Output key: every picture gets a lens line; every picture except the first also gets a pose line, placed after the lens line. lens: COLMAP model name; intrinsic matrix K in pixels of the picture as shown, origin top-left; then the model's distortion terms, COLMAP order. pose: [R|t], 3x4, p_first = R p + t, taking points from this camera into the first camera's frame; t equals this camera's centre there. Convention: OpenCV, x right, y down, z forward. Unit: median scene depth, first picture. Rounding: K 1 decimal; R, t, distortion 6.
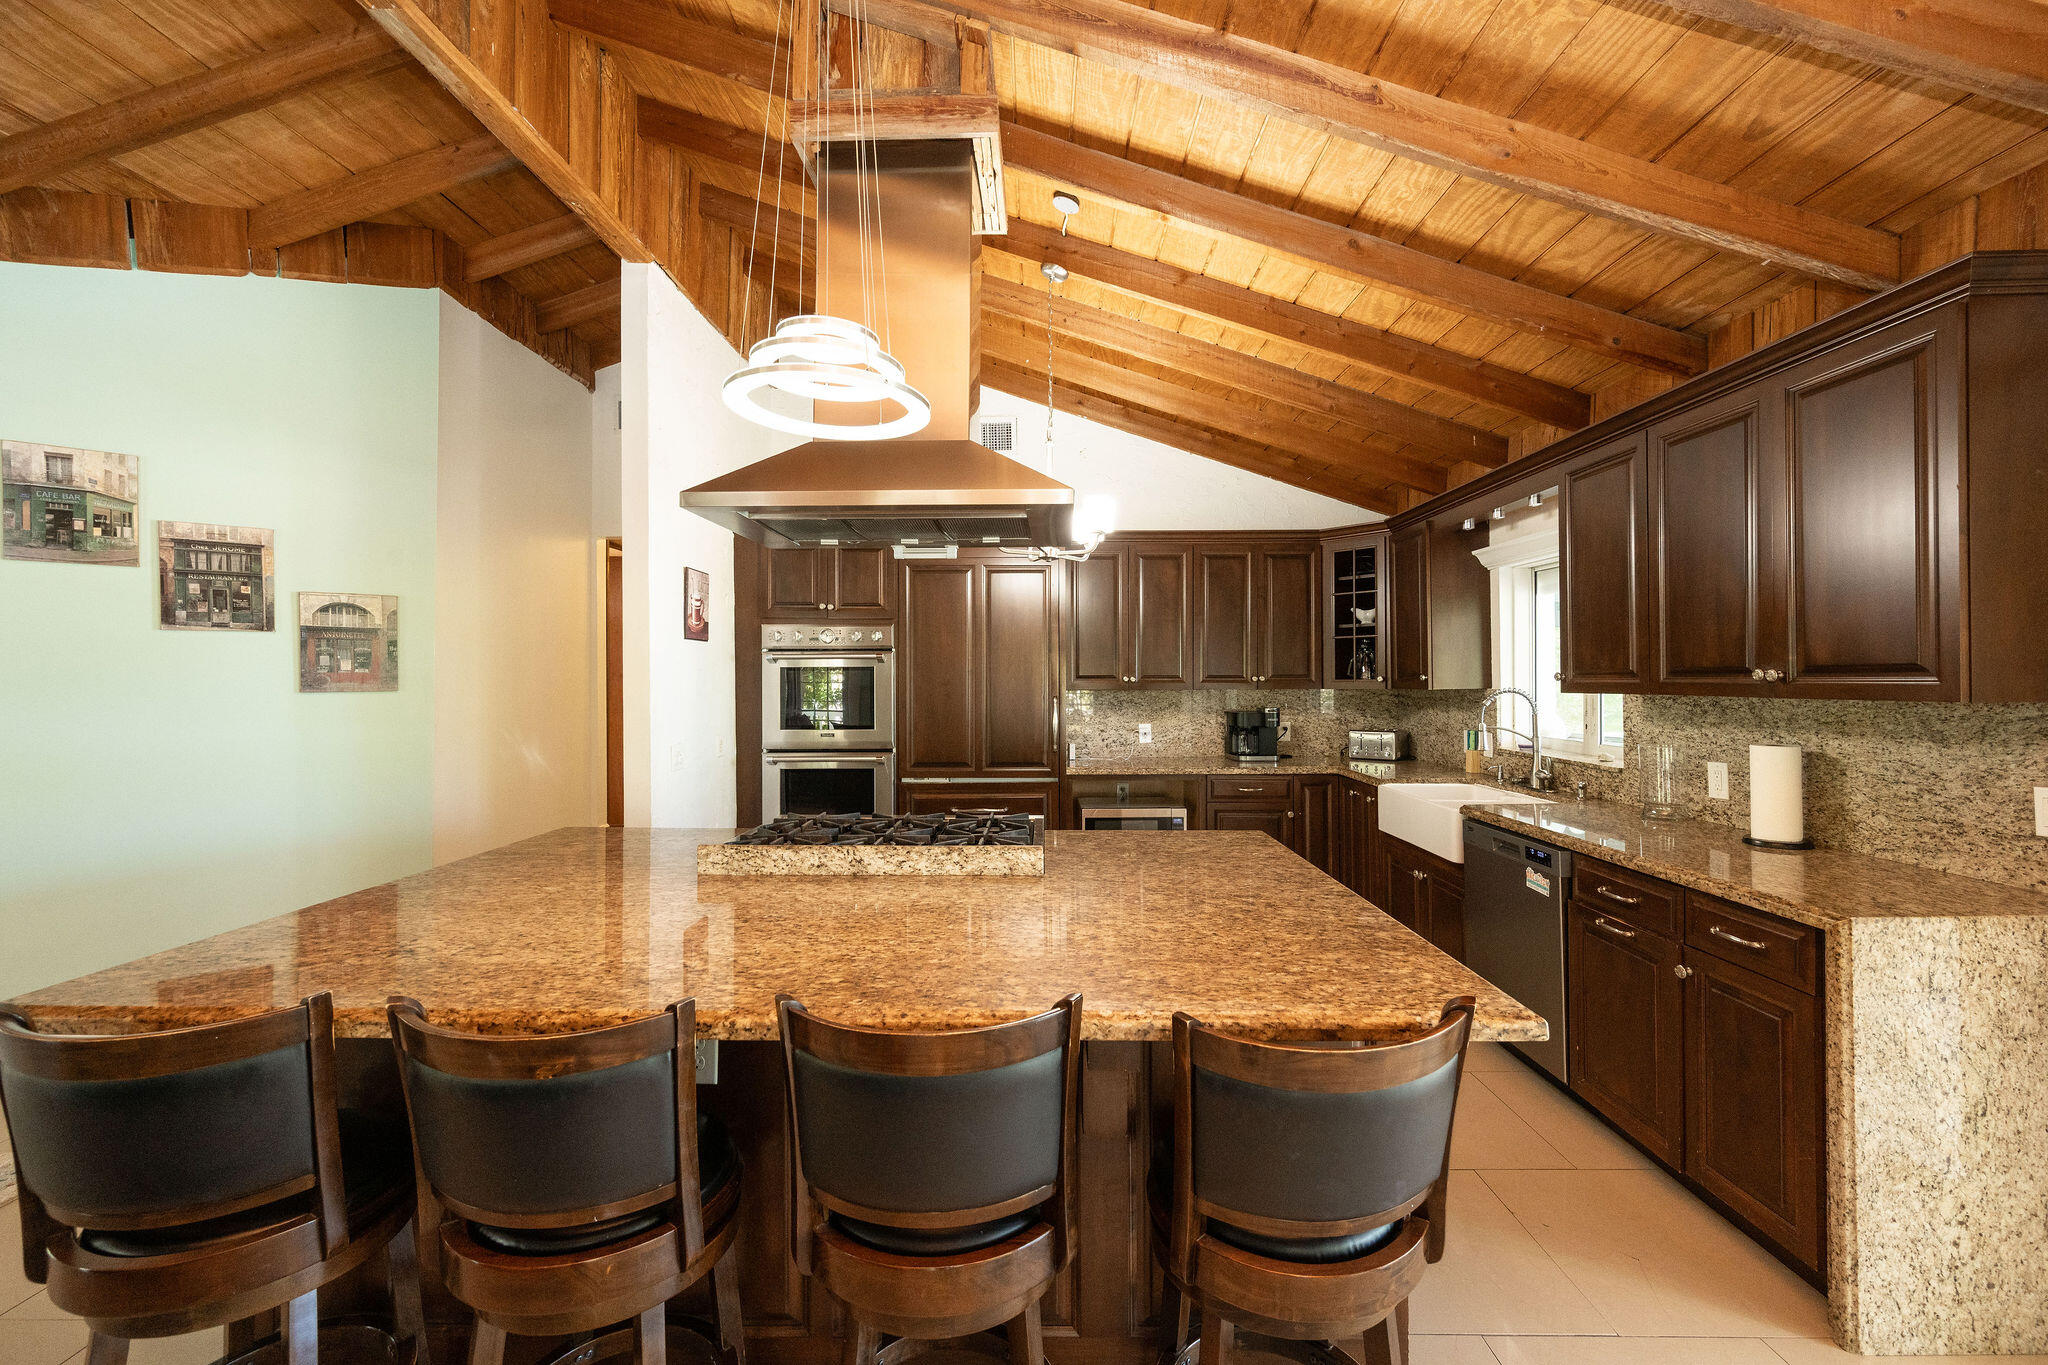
lens RADIAL K [[806.1, 0, 1023.7], [0, 806.1, 684.1], [0, 0, 1]] dist [-0.001513, 0.000259]
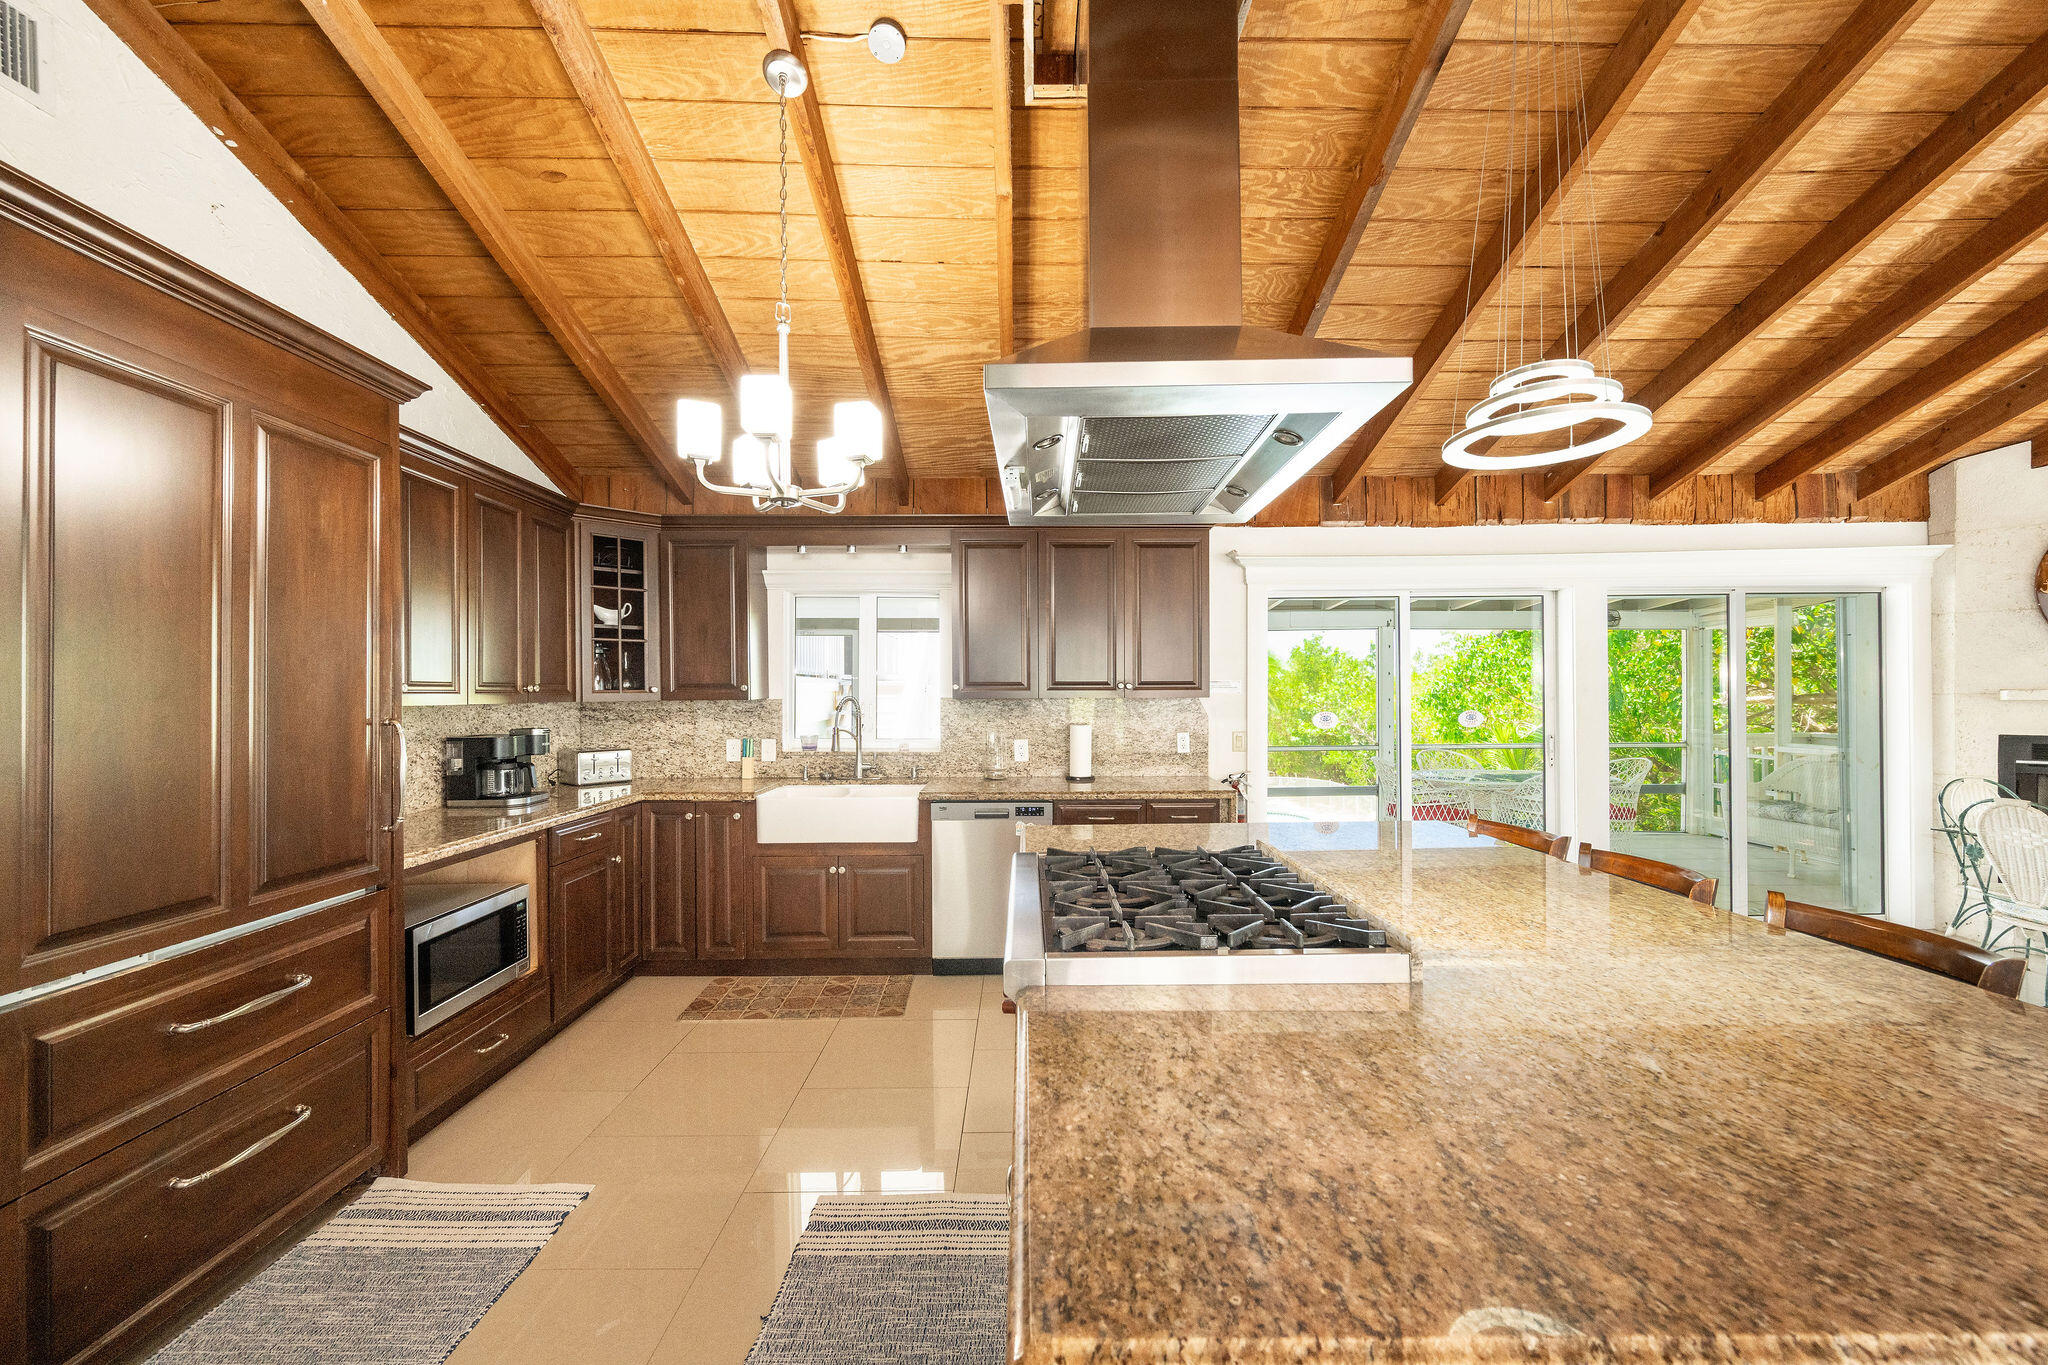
lens RADIAL K [[806.1, 0, 1032.7], [0, 806.1, 690.3], [0, 0, 1]] dist [-0.001513, 0.000259]
pose [[-0.030973, 0.006072, 0.999502, -0.766479], [0.008433, 0.999948, -0.005813, 0.005865], [-0.999485, 0.008249, -0.031022, 0.987733]]
